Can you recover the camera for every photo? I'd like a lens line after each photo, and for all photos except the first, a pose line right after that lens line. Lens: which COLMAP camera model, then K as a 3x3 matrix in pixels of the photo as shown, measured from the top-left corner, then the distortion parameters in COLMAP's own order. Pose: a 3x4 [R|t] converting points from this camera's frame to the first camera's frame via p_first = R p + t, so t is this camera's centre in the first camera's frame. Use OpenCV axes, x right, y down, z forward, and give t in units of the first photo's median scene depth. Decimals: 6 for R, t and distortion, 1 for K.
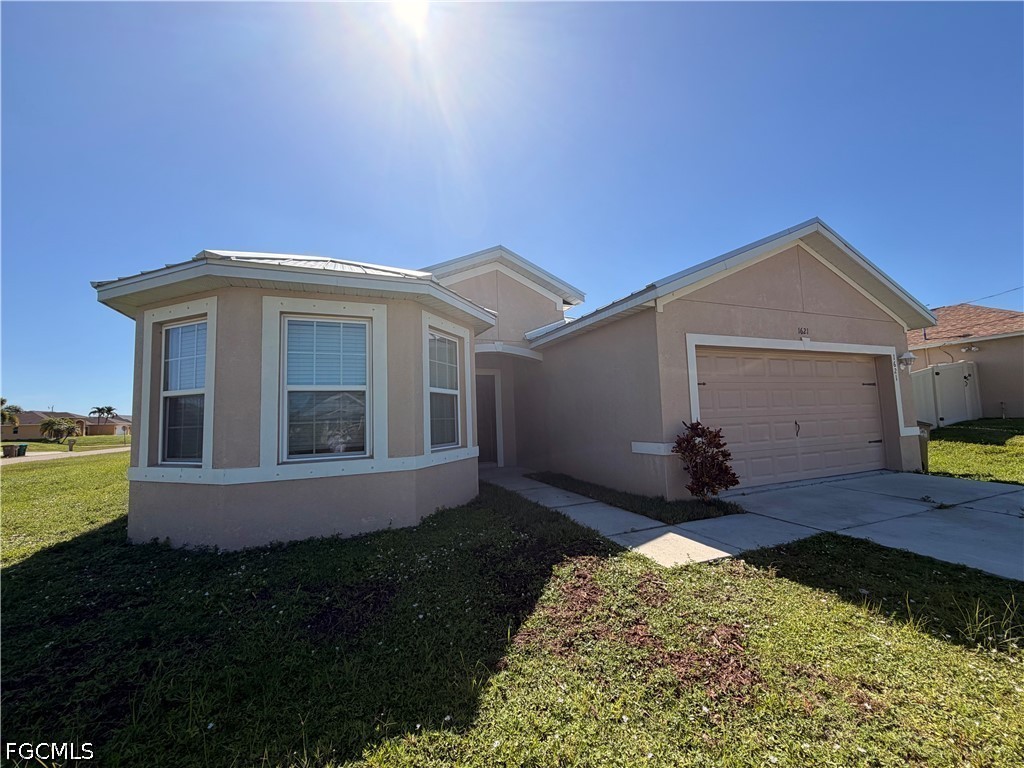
lens RADIAL K [[408.0, 0, 510.6], [0, 408.0, 387.3], [0, 0, 1]] dist [-0.000576, -0.000013]
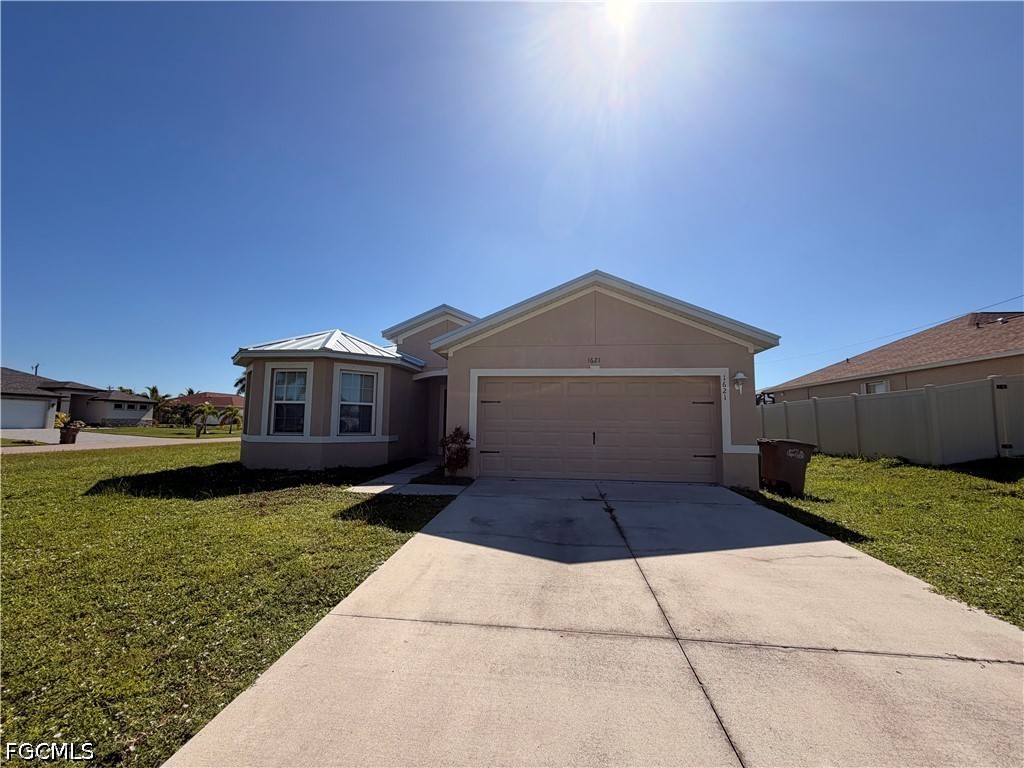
lens RADIAL K [[408.0, 0, 510.6], [0, 408.0, 387.3], [0, 0, 1]] dist [-0.000576, -0.000013]
pose [[0.871817, 0.003522, -0.489819, 1.173064], [-0.002506, 0.999993, 0.002729, -0.061508], [0.489825, -0.001152, 0.871820, -0.227375]]
